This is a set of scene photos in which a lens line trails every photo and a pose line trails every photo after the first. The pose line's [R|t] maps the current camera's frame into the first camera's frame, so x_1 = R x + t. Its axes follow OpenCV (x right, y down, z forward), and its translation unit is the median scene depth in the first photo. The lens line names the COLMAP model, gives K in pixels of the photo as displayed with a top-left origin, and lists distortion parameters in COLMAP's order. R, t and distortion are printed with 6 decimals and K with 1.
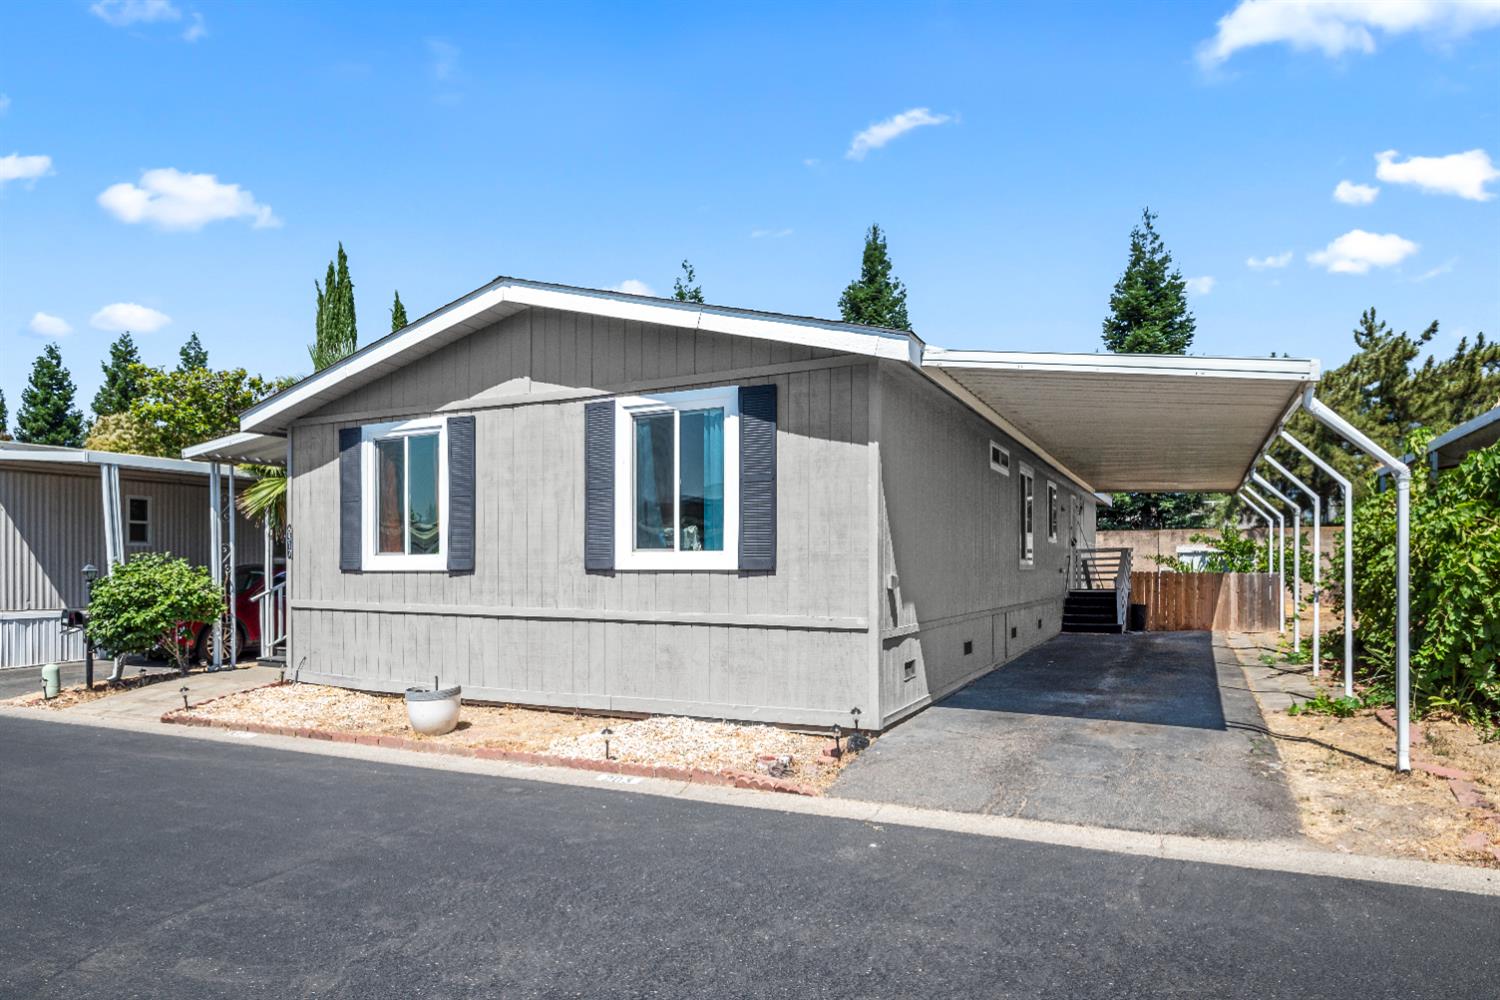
lens RADIAL K [[942.7, 0, 749.6], [0, 942.7, 533.4], [0, 0, 1]] dist [0.001495, 0.000614]
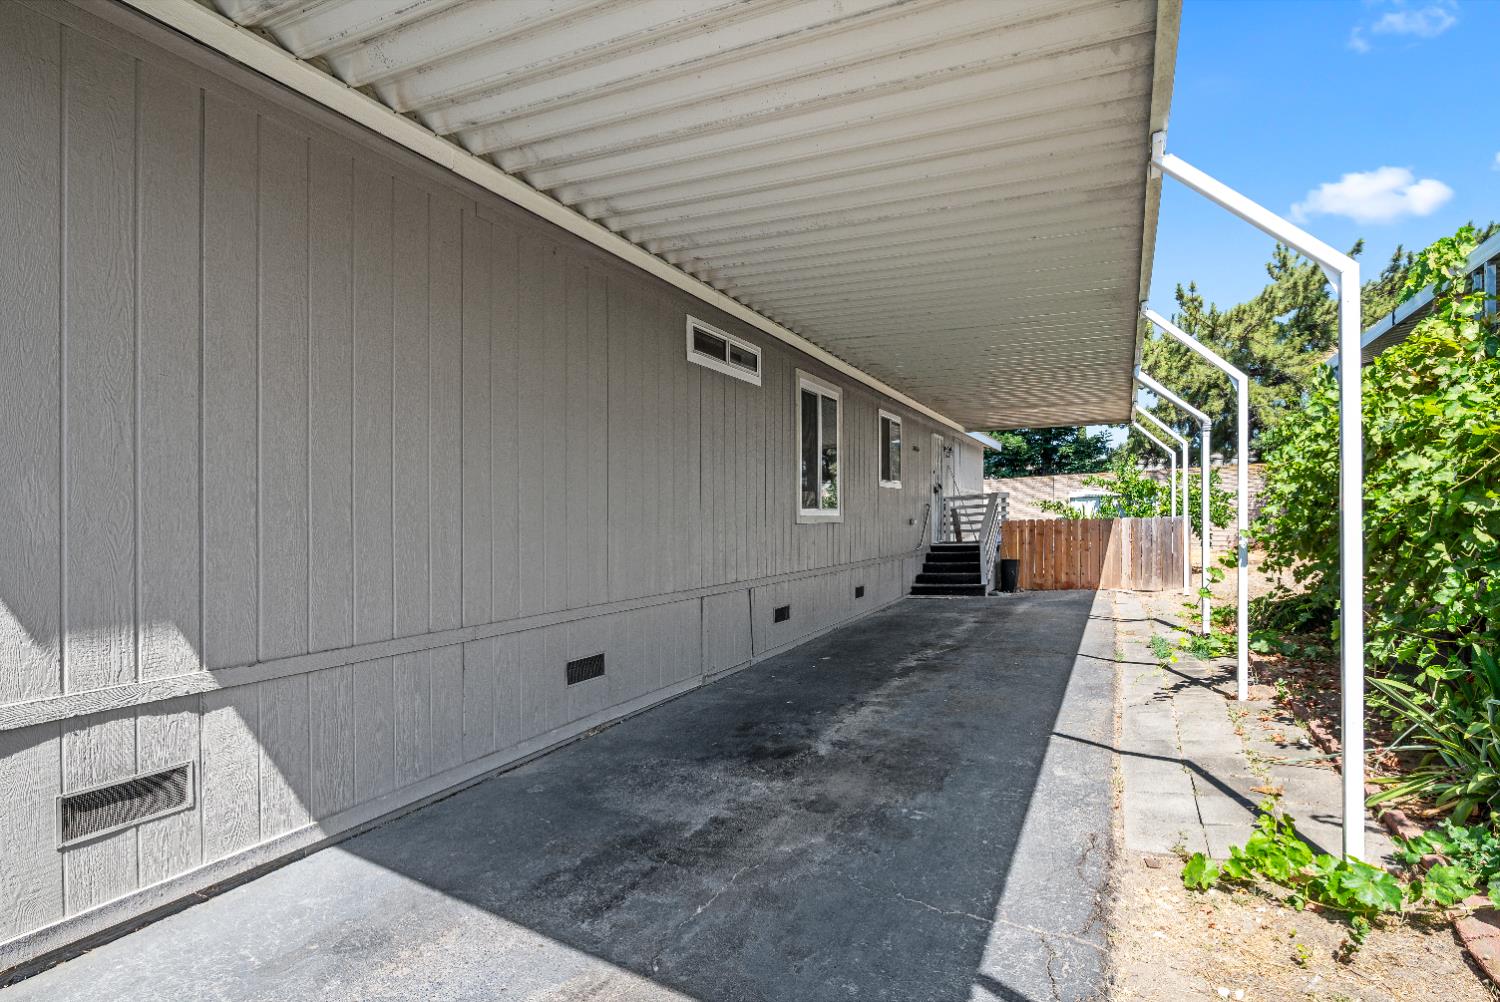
lens RADIAL K [[676.3, 0, 749.1], [0, 676.3, 528.7], [0, 0, 1]] dist [-0.001286, -0.000186]
pose [[0.997125, -0.029952, -0.069607, 0.210687], [0.032715, 0.998707, 0.038903, 0.016344], [0.068352, -0.041068, 0.996816, 0.362700]]
